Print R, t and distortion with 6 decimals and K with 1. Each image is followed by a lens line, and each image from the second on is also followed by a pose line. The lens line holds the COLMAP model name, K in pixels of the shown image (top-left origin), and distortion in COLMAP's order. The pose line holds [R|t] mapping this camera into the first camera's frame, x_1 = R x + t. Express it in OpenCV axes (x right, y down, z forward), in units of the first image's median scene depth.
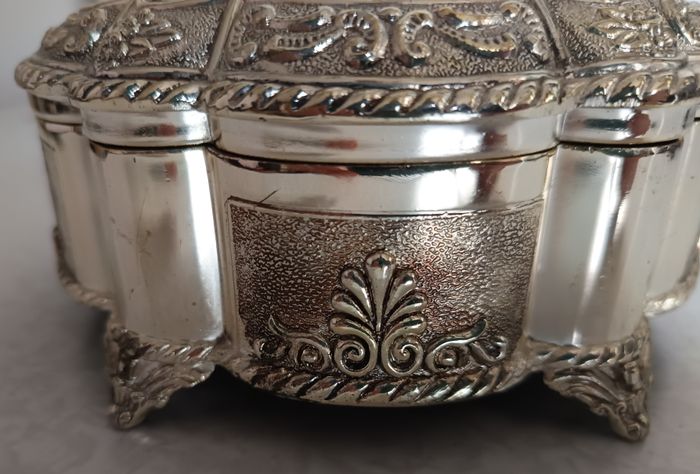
lens RADIAL K [[491.2, 0, 348.6], [0, 491.2, 240.7], [0, 0, 1]] dist [-0.007992, -0.009219]
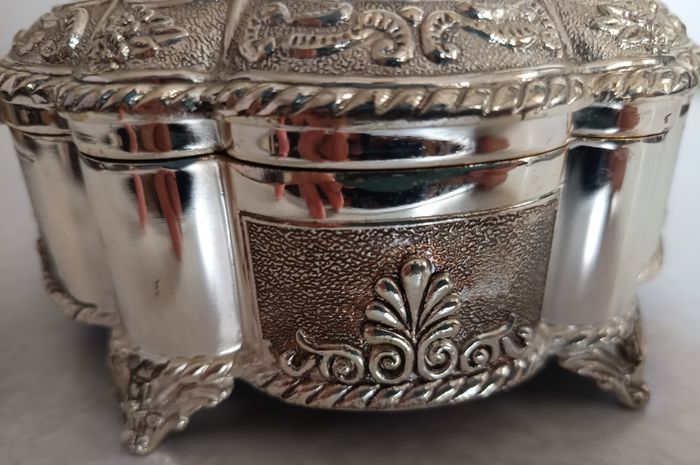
lens RADIAL K [[416.3, 0, 351.1], [0, 416.3, 229.4], [0, 0, 1]] dist [-0.020690, 0.003215]
pose [[0.990220, -0.065575, 0.123140, -0.146634], [0.062189, 0.997578, 0.031146, -0.062400], [-0.124884, -0.023184, 0.991900, 0.189579]]
